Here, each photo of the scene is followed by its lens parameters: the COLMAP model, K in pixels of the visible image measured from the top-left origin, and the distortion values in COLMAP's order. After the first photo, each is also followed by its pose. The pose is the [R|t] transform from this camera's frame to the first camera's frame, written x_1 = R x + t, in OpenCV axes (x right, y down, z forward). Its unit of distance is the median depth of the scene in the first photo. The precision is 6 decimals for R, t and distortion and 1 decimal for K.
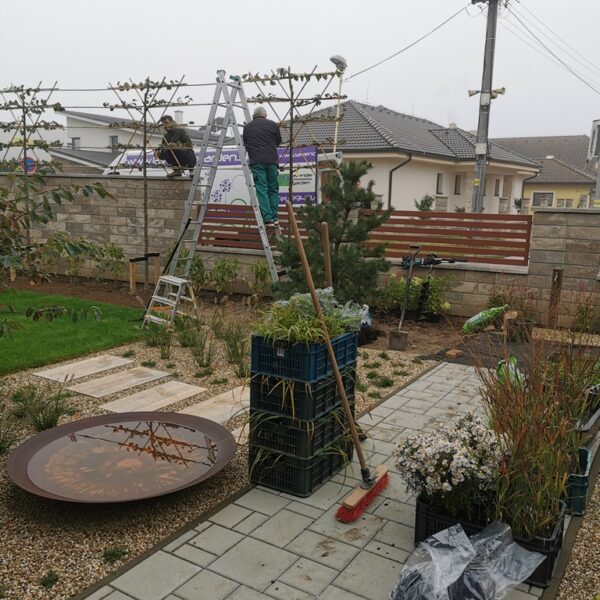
lens RADIAL K [[608.8, 0, 300.0], [0, 608.8, 300.0], [0, 0, 1]] dist [0.049054, -0.031415]
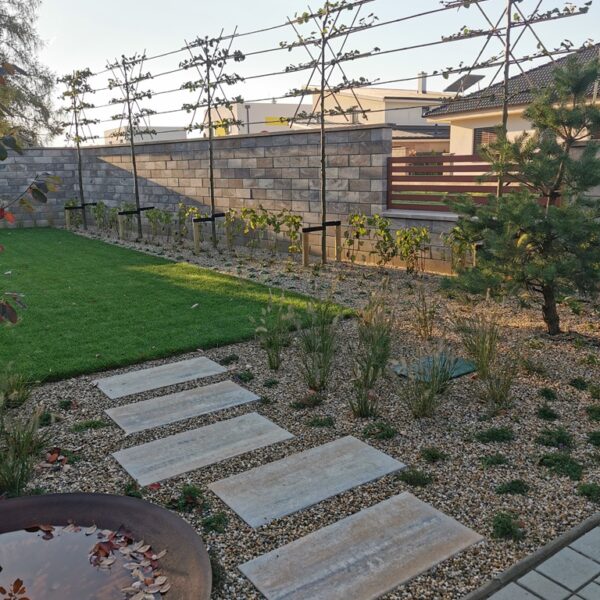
lens RADIAL K [[608.8, 0, 300.0], [0, 608.8, 300.0], [0, 0, 1]] dist [0.049054, -0.031415]
pose [[0.918434, 0.039166, -0.393630, 0.047877], [-0.020976, 0.998508, 0.050409, -0.011845], [0.395017, -0.038041, 0.917886, 0.227204]]
